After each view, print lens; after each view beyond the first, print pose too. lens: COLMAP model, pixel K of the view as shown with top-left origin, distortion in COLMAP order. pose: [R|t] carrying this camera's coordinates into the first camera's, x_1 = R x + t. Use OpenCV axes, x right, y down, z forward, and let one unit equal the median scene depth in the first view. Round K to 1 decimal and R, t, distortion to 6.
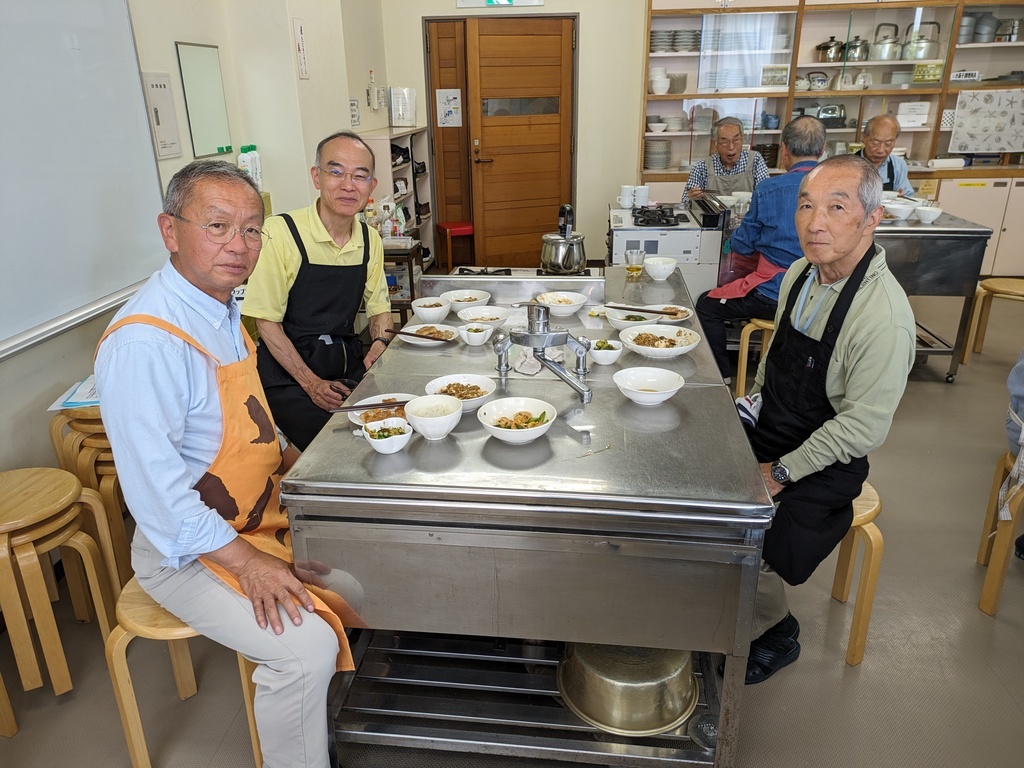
lens RADIAL K [[757.3, 0, 512.3], [0, 757.3, 383.8], [0, 0, 1]] dist [0.042133, -0.024471]
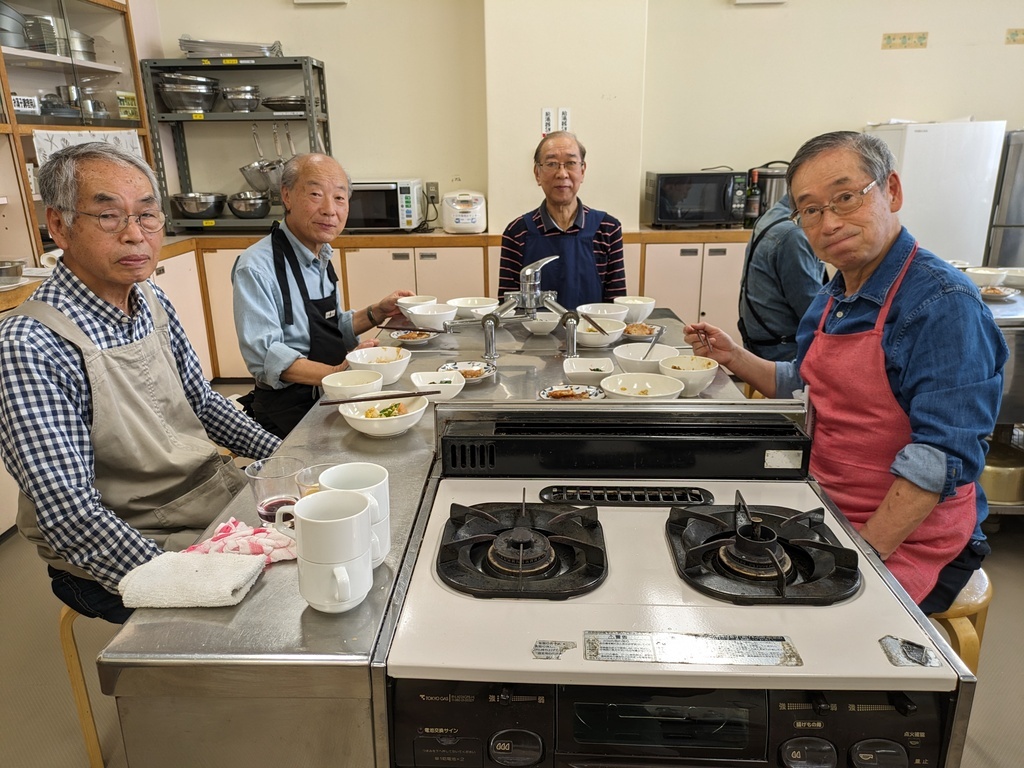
lens RADIAL K [[757.3, 0, 496.0], [0, 757.3, 394.5], [0, 0, 1]] dist [0.042133, -0.024471]
pose [[-0.053816, -0.298735, 0.952817, -0.018958], [0.373671, 0.878846, 0.296648, -0.245793], [-0.925999, 0.372004, 0.064333, 0.704456]]
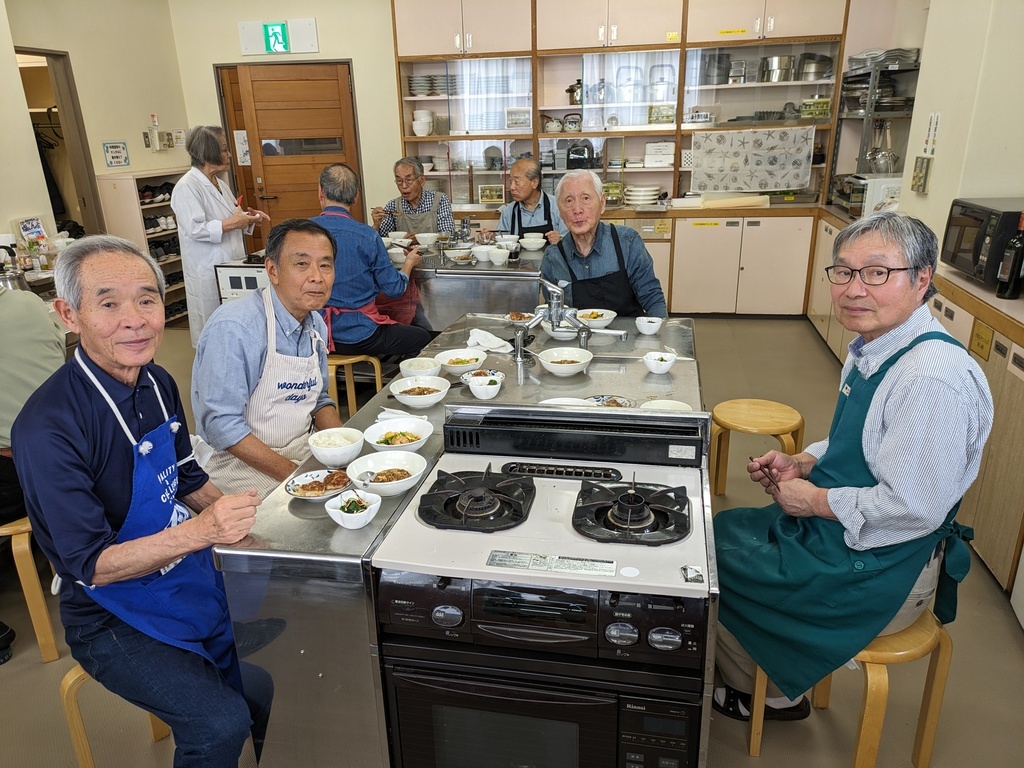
lens RADIAL K [[757.3, 0, 501.3], [0, 757.3, 402.4], [0, 0, 1]] dist [0.042133, -0.024471]
pose [[0.994934, 0.025076, -0.097349, 0.424444], [-0.026216, 0.999602, -0.010452, -0.005815], [0.097048, 0.012952, 0.995195, -0.024761]]
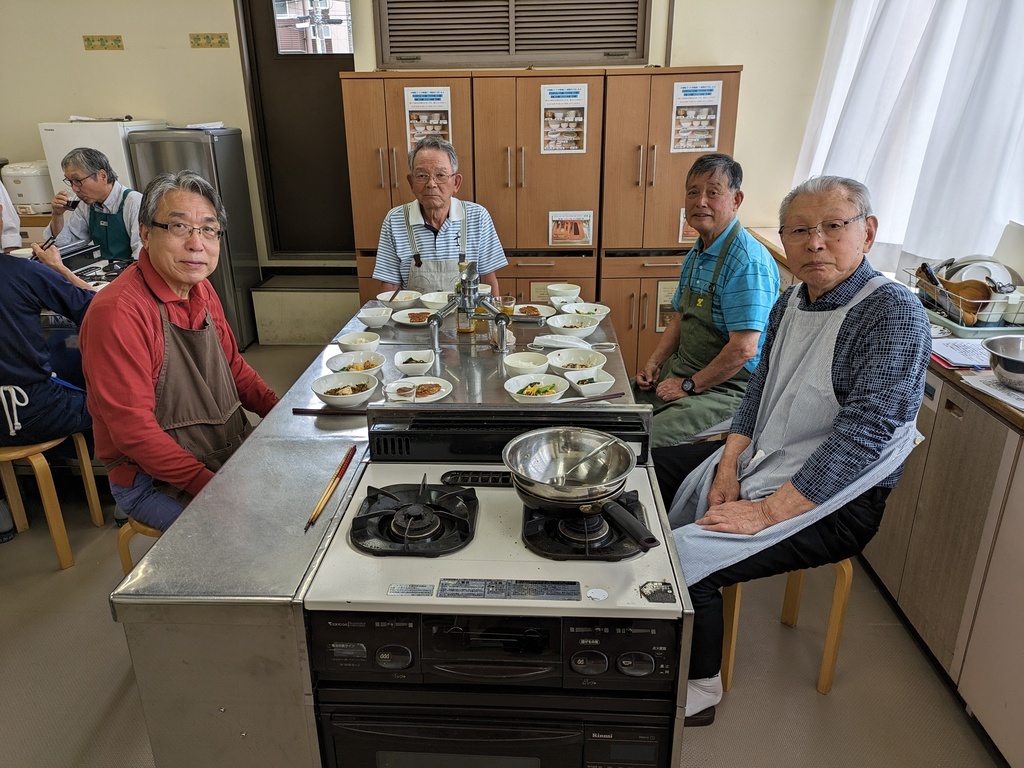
lens RADIAL K [[757.3, 0, 487.1], [0, 757.3, 377.6], [0, 0, 1]] dist [0.042133, -0.024471]
pose [[-0.037824, -0.338605, 0.940168, -0.072538], [0.378043, 0.866067, 0.327126, -0.268467], [-0.925015, 0.367797, 0.095249, 0.664388]]
